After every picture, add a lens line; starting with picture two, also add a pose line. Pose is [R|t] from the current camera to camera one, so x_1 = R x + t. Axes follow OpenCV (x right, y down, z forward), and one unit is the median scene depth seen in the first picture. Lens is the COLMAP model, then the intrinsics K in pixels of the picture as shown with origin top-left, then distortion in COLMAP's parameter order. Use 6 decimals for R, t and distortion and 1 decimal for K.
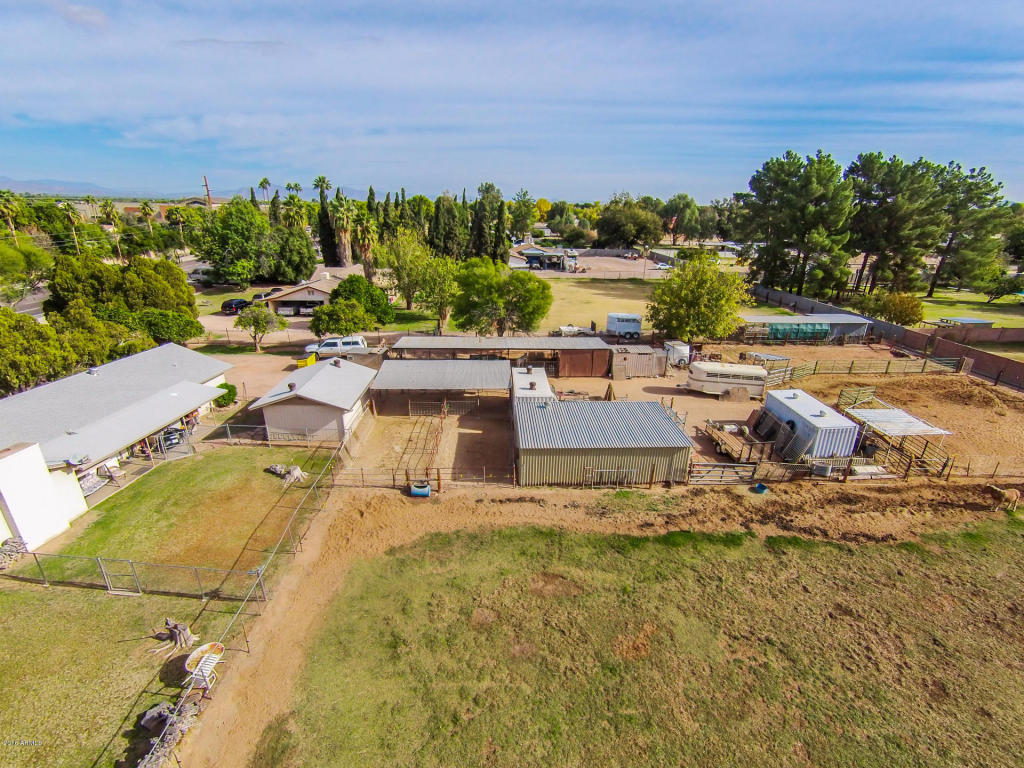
lens RADIAL K [[483.1, 0, 527.0], [0, 483.1, 386.0], [0, 0, 1]] dist [-0.045241, 0.025162]
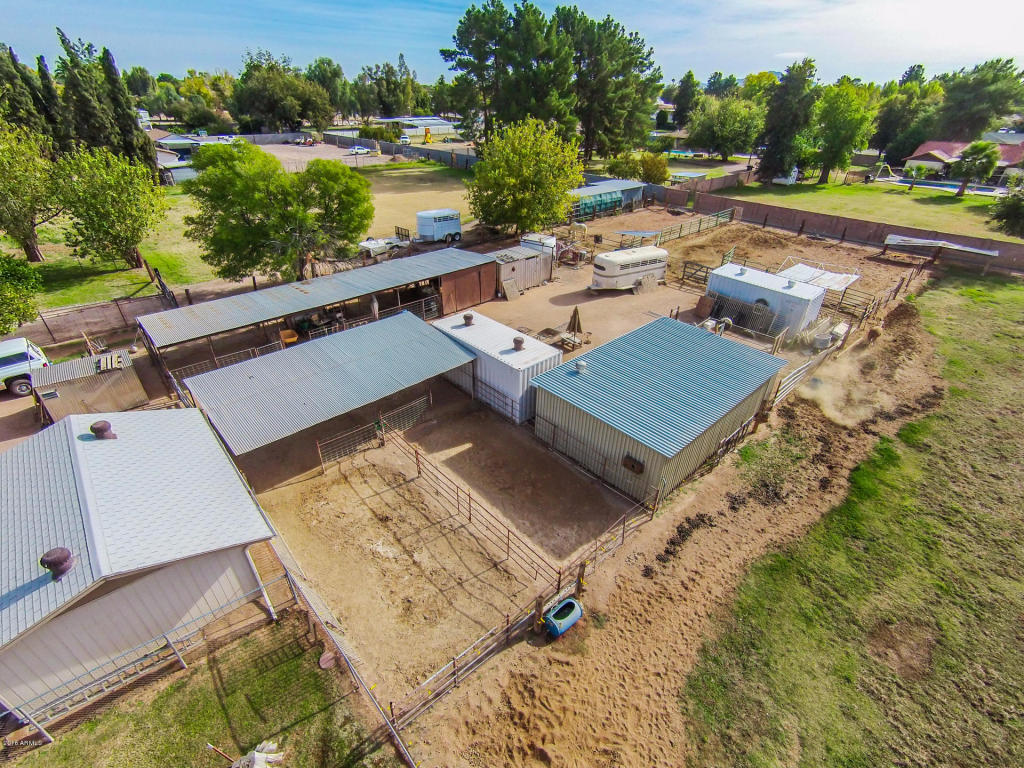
lens RADIAL K [[483.1, 0, 527.0], [0, 483.1, 386.0], [0, 0, 1]] dist [-0.045241, 0.025162]
pose [[0.766652, -0.340093, 0.544592, -0.332172], [0.218636, 0.935783, 0.276602, -0.117120], [-0.603691, -0.092990, 0.791777, 0.493086]]
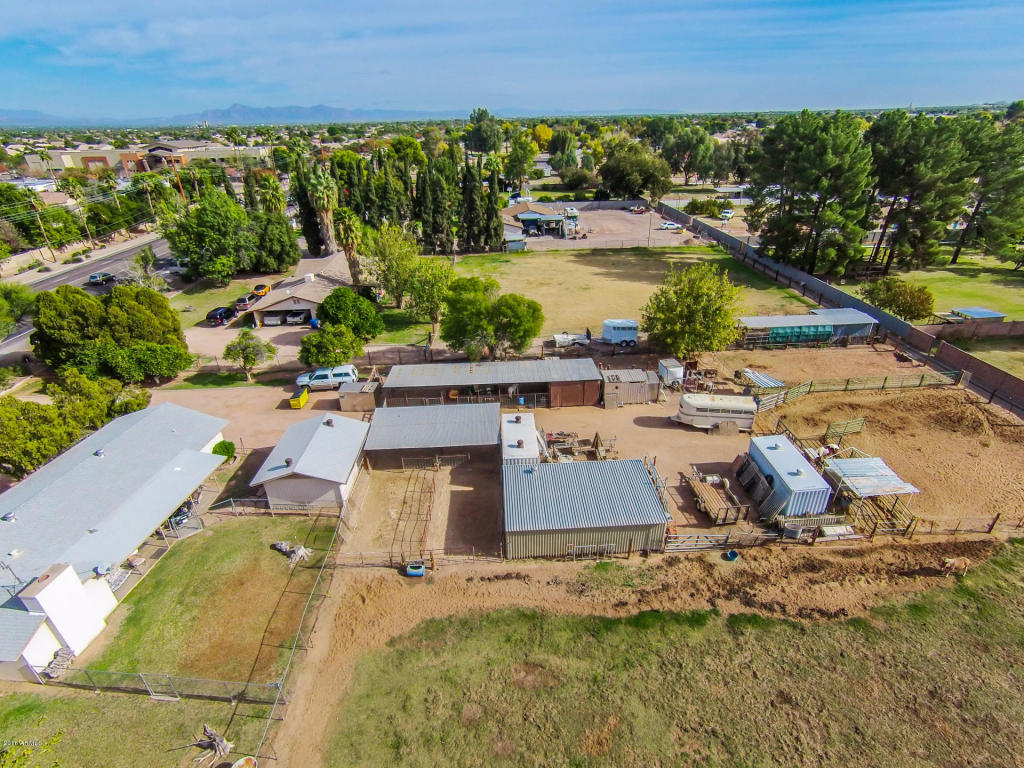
lens RADIAL K [[518.4, 0, 528.4], [0, 518.4, 385.2], [0, 0, 1]] dist [-0.053239, 0.031463]
pose [[0.999525, -0.028337, -0.012115, 0.045883], [0.029523, 0.993193, 0.112676, -0.245254], [0.008839, -0.112980, 0.993558, -0.081493]]
